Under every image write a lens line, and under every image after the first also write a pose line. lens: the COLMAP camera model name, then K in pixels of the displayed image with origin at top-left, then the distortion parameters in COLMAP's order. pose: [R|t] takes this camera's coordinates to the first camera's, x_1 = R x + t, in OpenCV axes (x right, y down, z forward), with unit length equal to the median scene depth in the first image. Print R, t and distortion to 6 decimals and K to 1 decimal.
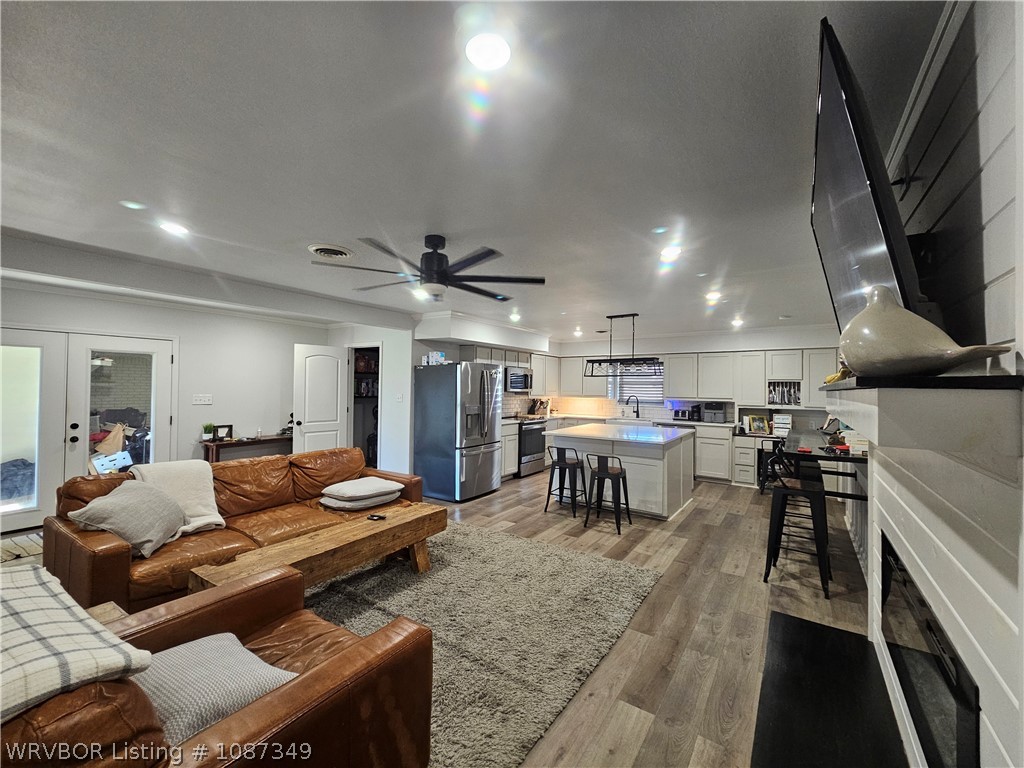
lens RADIAL K [[422.0, 0, 516.5], [0, 422.0, 380.8], [0, 0, 1]] dist [0.001053, 0.000393]
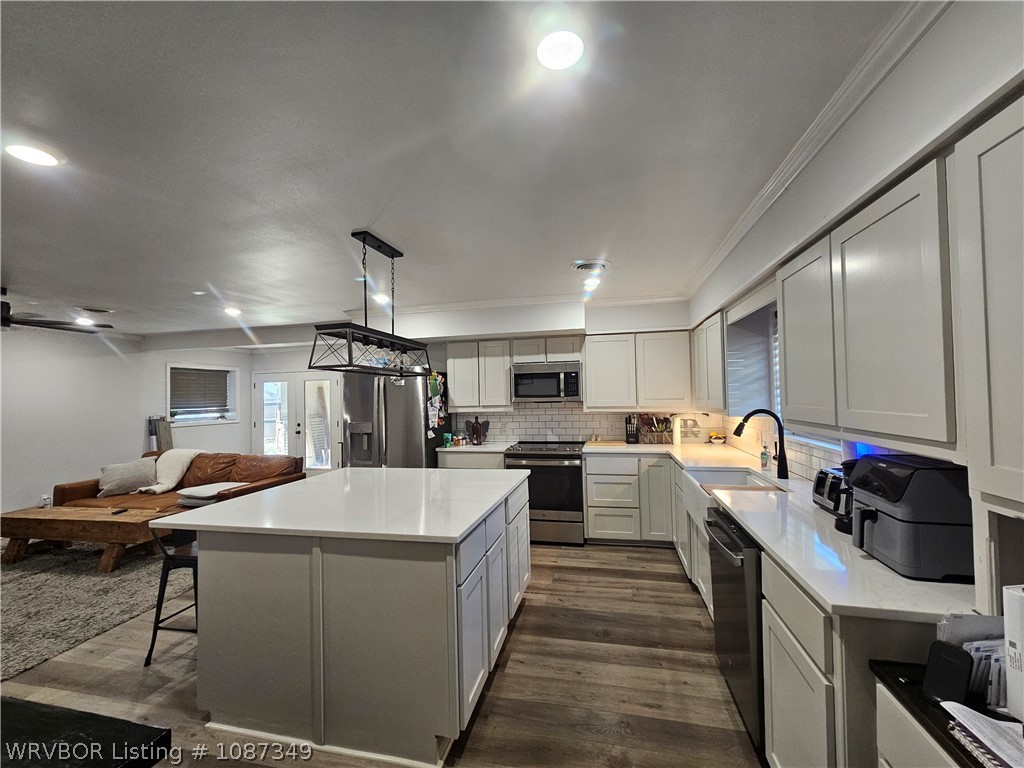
lens RADIAL K [[422.0, 0, 516.5], [0, 422.0, 380.8], [0, 0, 1]] dist [0.001053, 0.000393]
pose [[0.366627, -0.050148, -0.929016, 0.621713], [0.039944, 0.998474, -0.038133, 0.018657], [0.929510, -0.023128, 0.368070, 0.811615]]
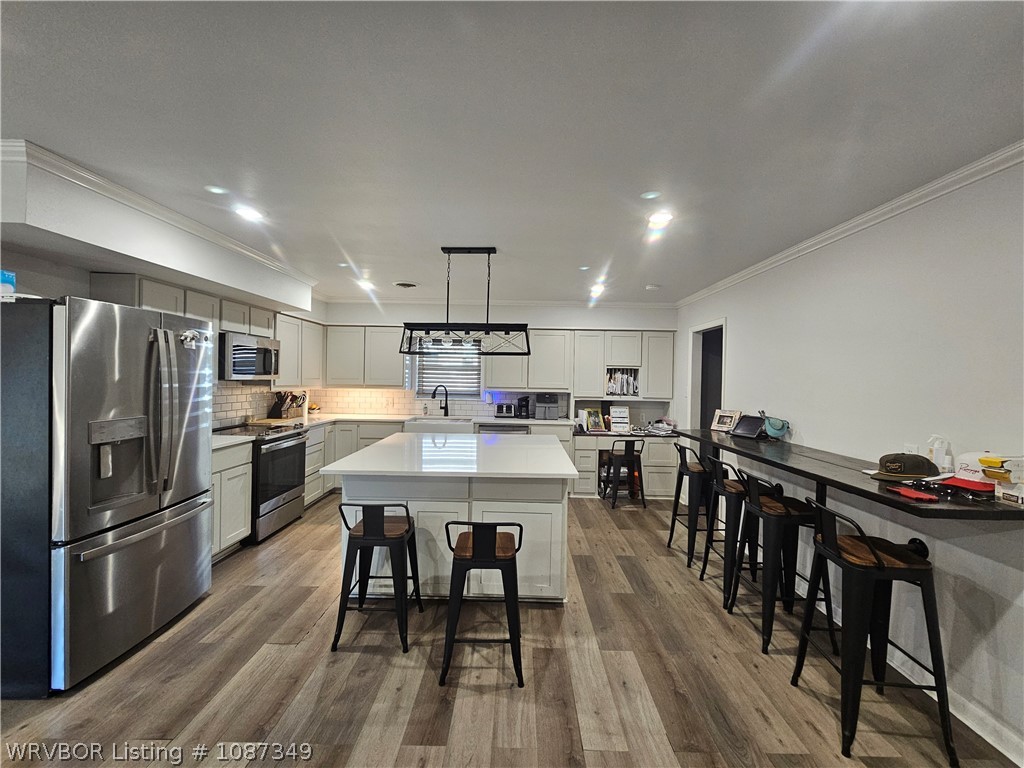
lens RADIAL K [[422.0, 0, 516.5], [0, 422.0, 380.8], [0, 0, 1]] dist [0.001053, 0.000393]
pose [[0.830490, -0.002027, 0.557030, -0.015194], [-0.016828, 0.999446, 0.028727, 0.006204], [-0.556779, -0.033231, 0.829996, 0.406095]]
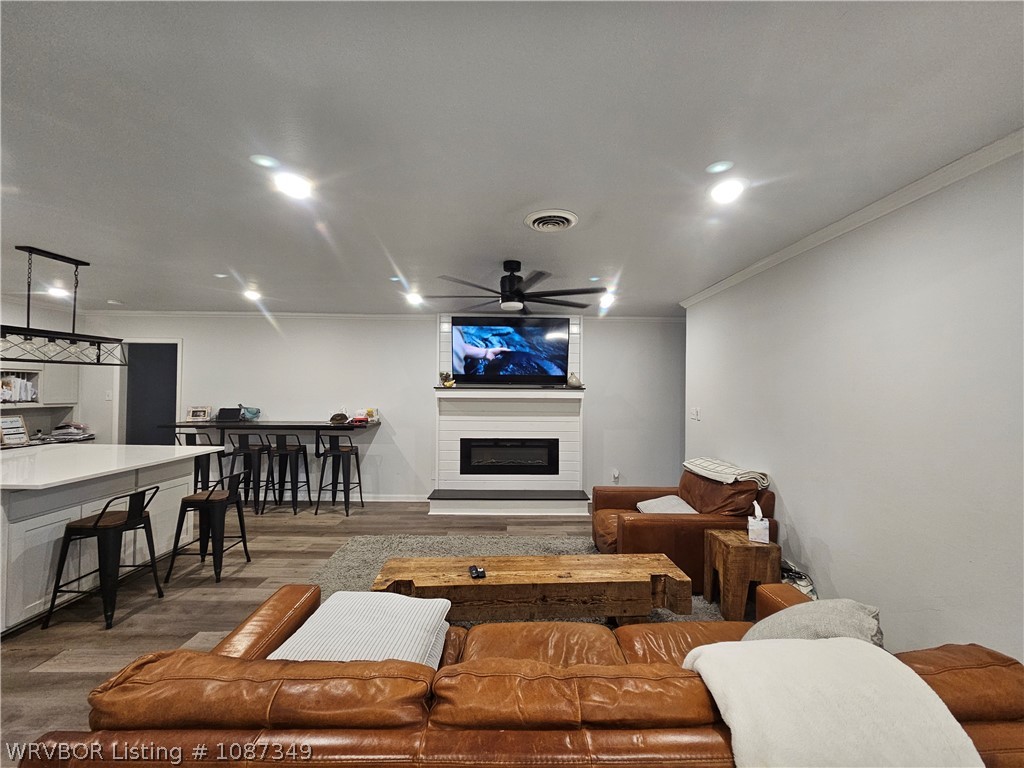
lens RADIAL K [[422.0, 0, 516.5], [0, 422.0, 380.8], [0, 0, 1]] dist [0.001053, 0.000393]
pose [[-0.576631, -0.002265, 0.817001, -0.485556], [-0.032124, 0.999286, -0.019902, 0.003973], [-0.816373, -0.037721, -0.576292, 0.693504]]
